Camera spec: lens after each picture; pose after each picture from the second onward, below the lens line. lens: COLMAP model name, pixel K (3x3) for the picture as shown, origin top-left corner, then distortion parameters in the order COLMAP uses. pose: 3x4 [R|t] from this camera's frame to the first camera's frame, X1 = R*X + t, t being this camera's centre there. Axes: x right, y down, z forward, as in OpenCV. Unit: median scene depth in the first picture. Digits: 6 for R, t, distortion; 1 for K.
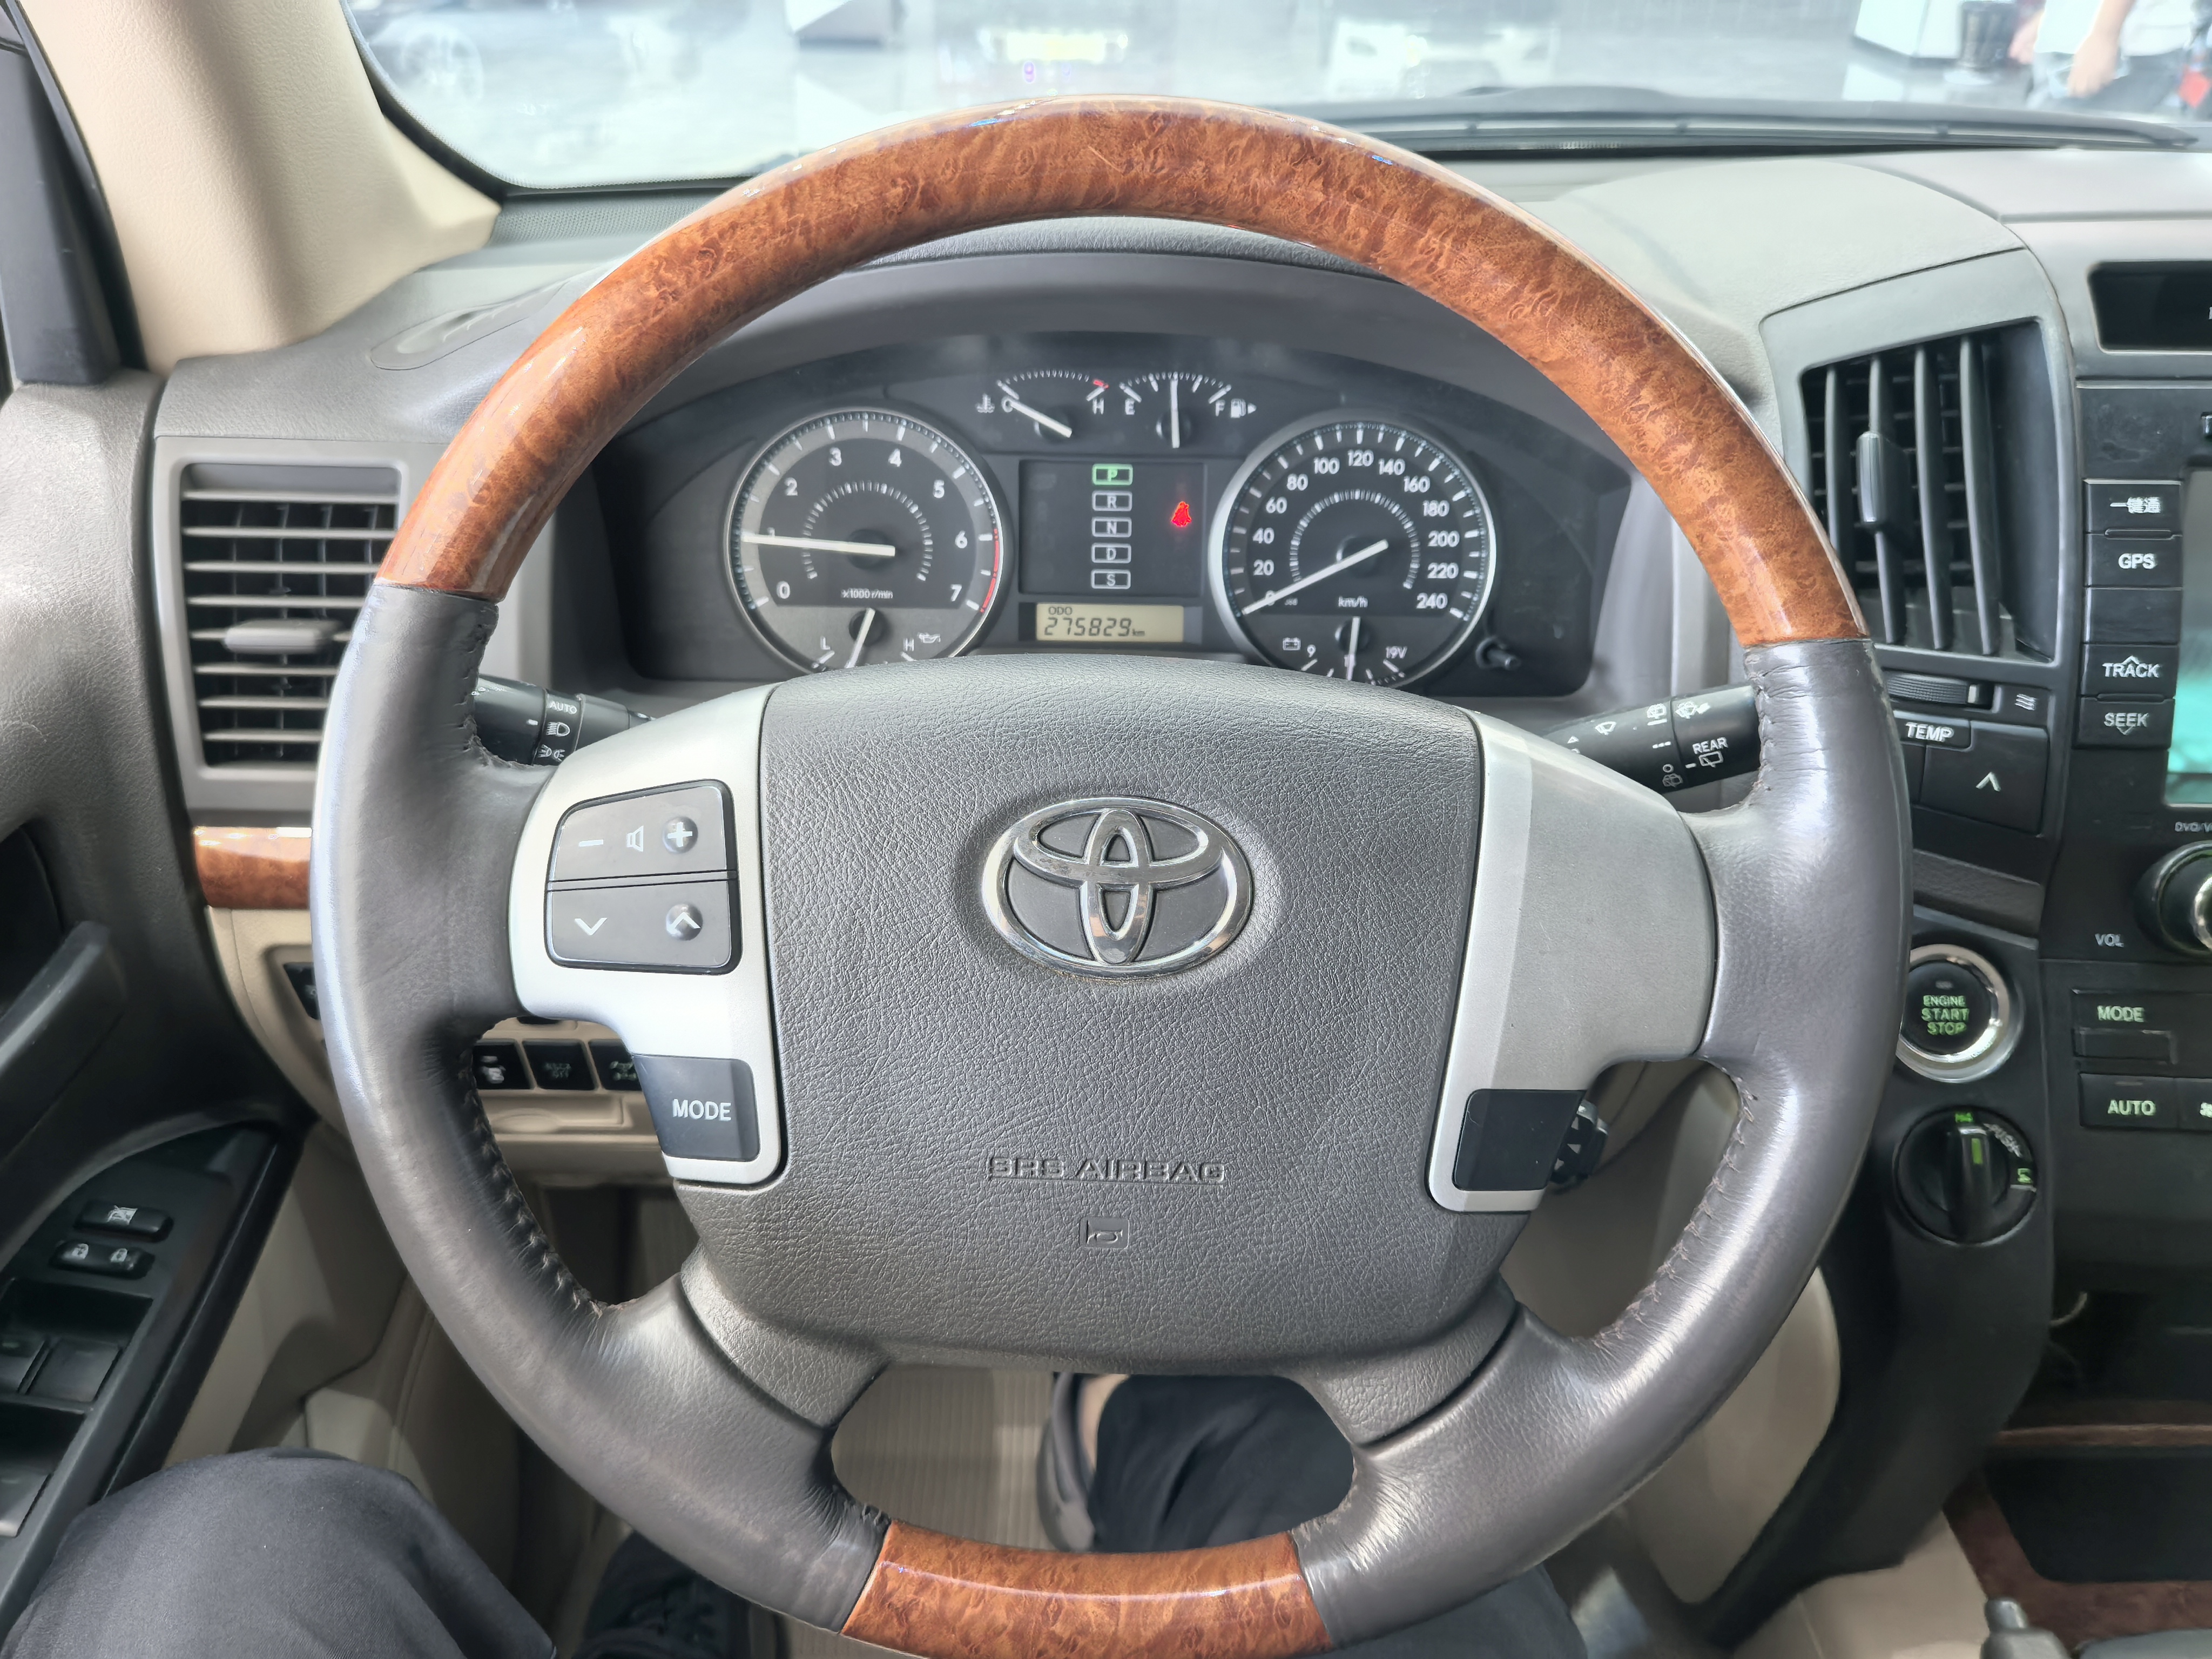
lens RADIAL K [[1760.5, 0, 1106.0], [0, 1760.5, 829.5], [0, 0, 1]] dist [-0.006109, -0.000513]
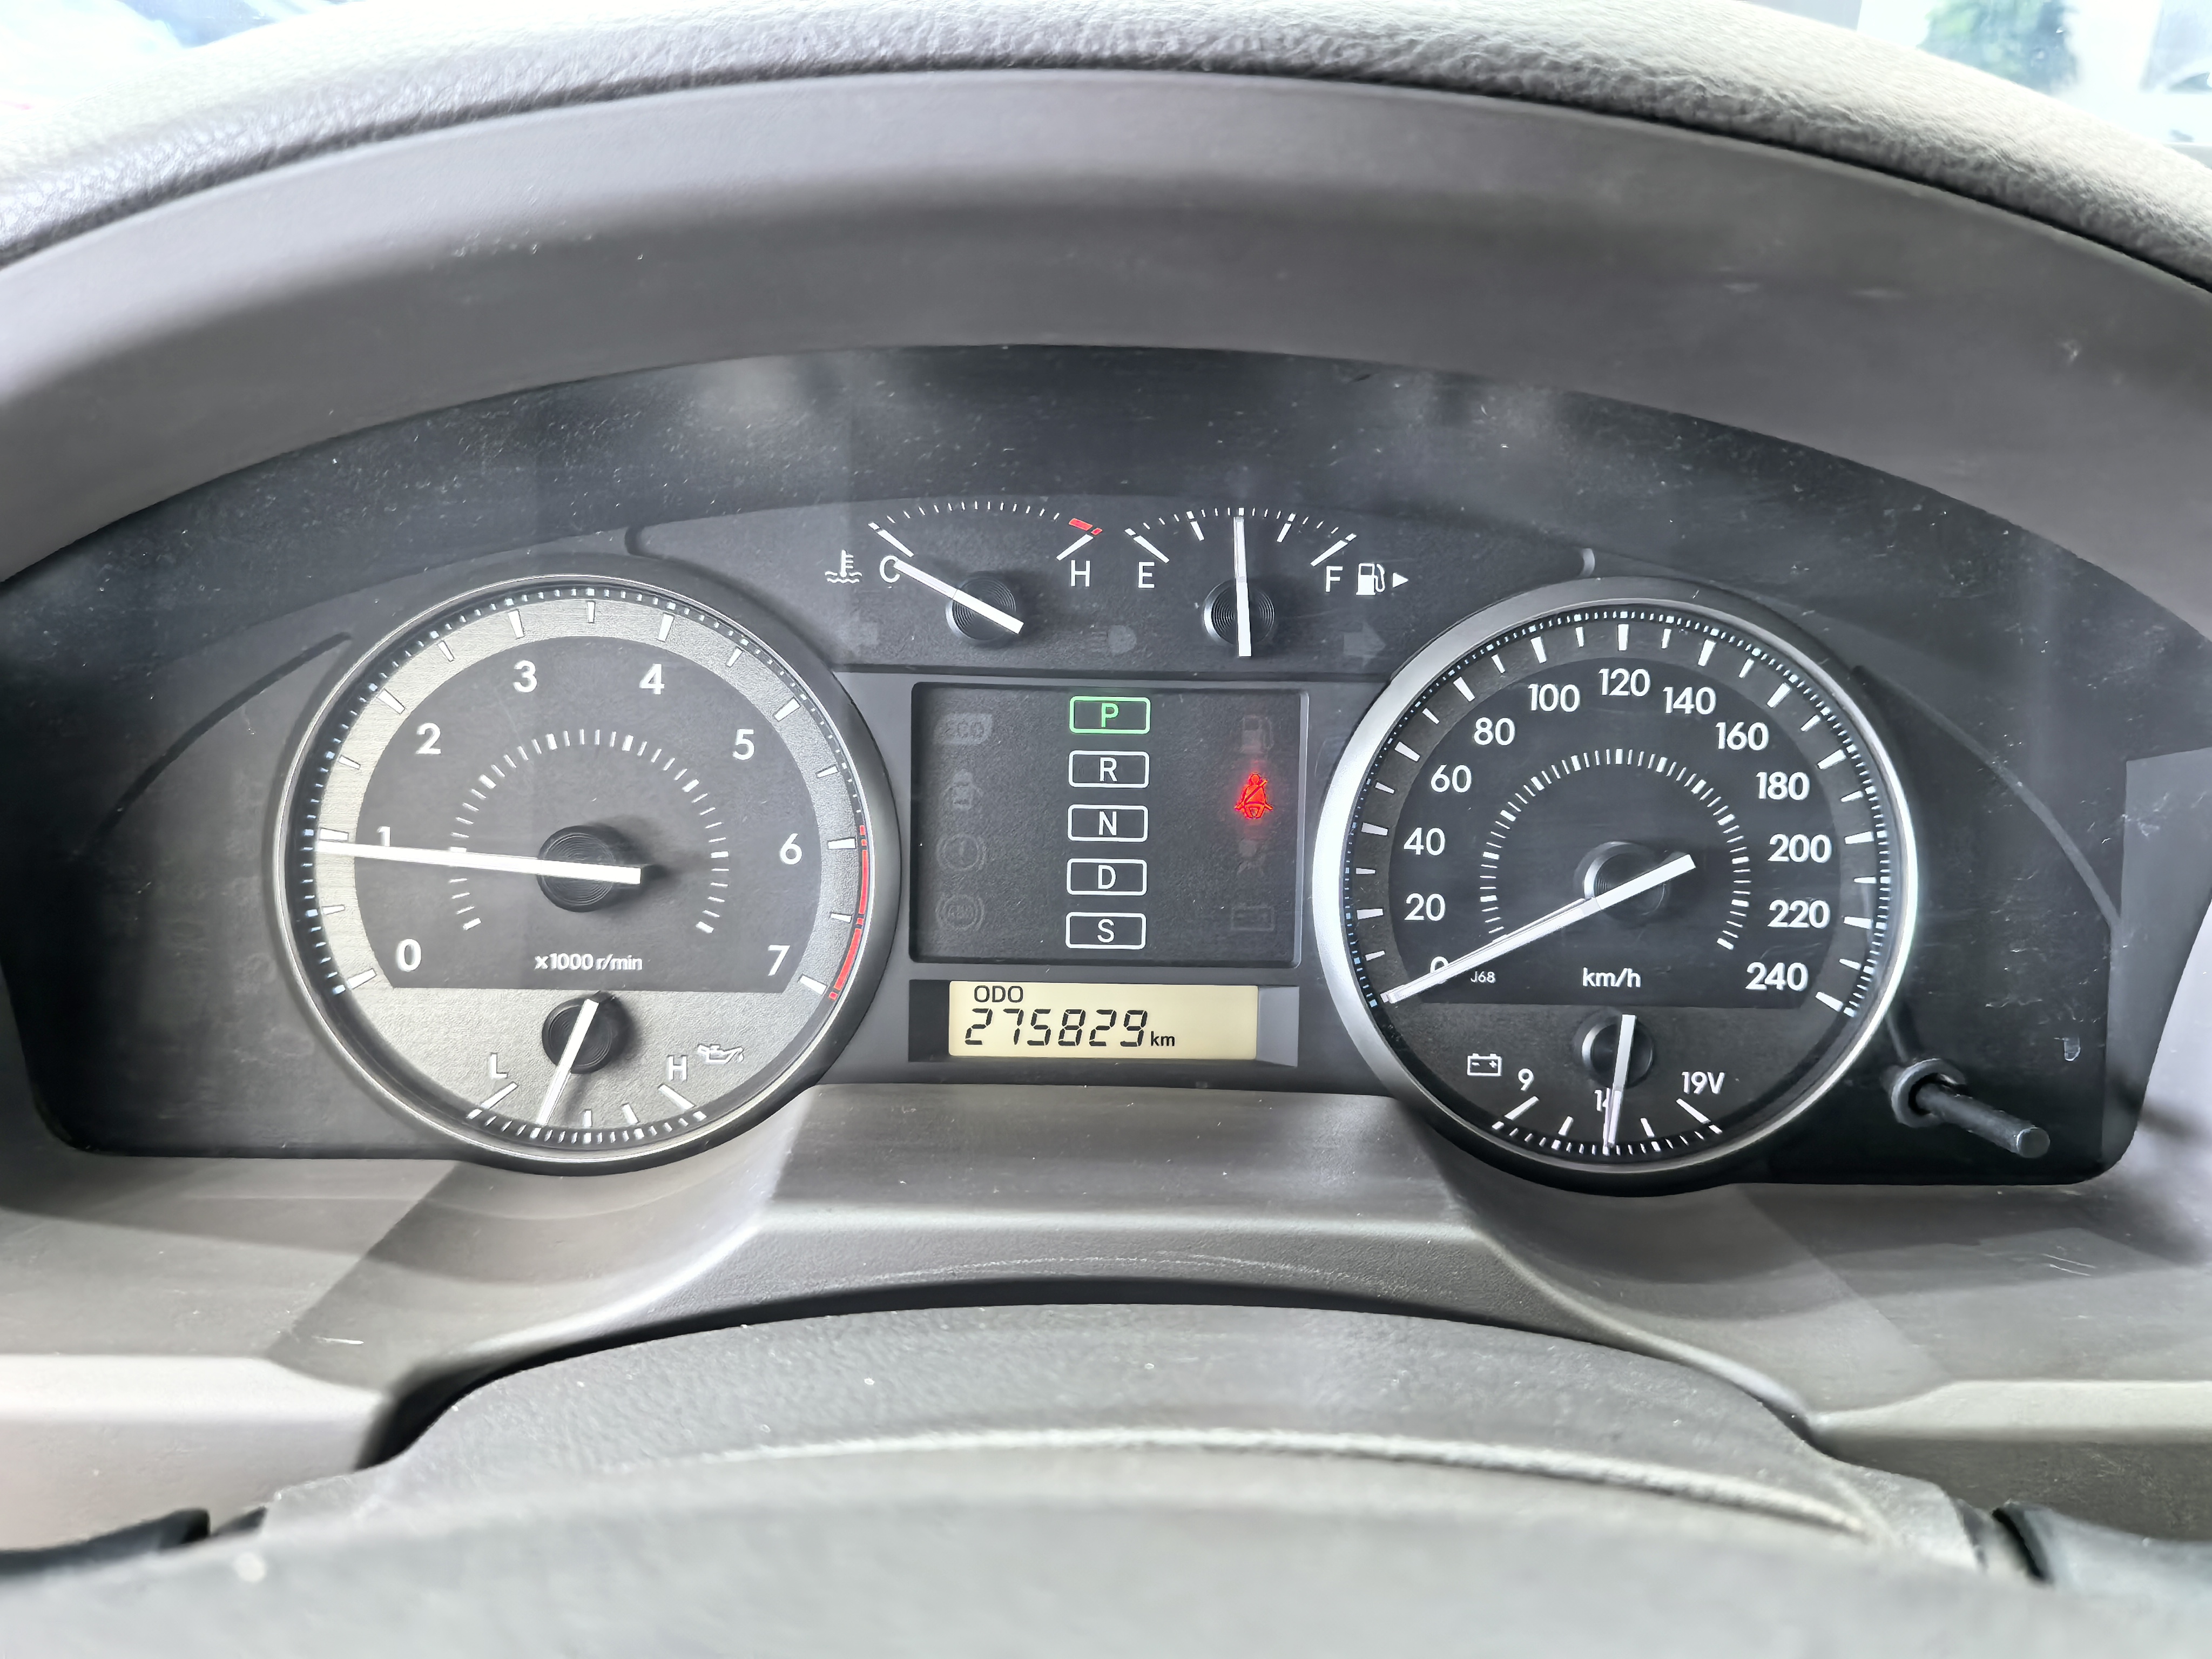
lens RADIAL K [[1760.5, 0, 1106.0], [0, 1760.5, 829.5], [0, 0, 1]] dist [-0.006109, -0.000513]
pose [[0.999823, 0.001316, 0.018752, -0.006107], [0.001176, 0.991218, -0.132229, -0.107256], [-0.018762, 0.132228, 0.991042, 0.529596]]
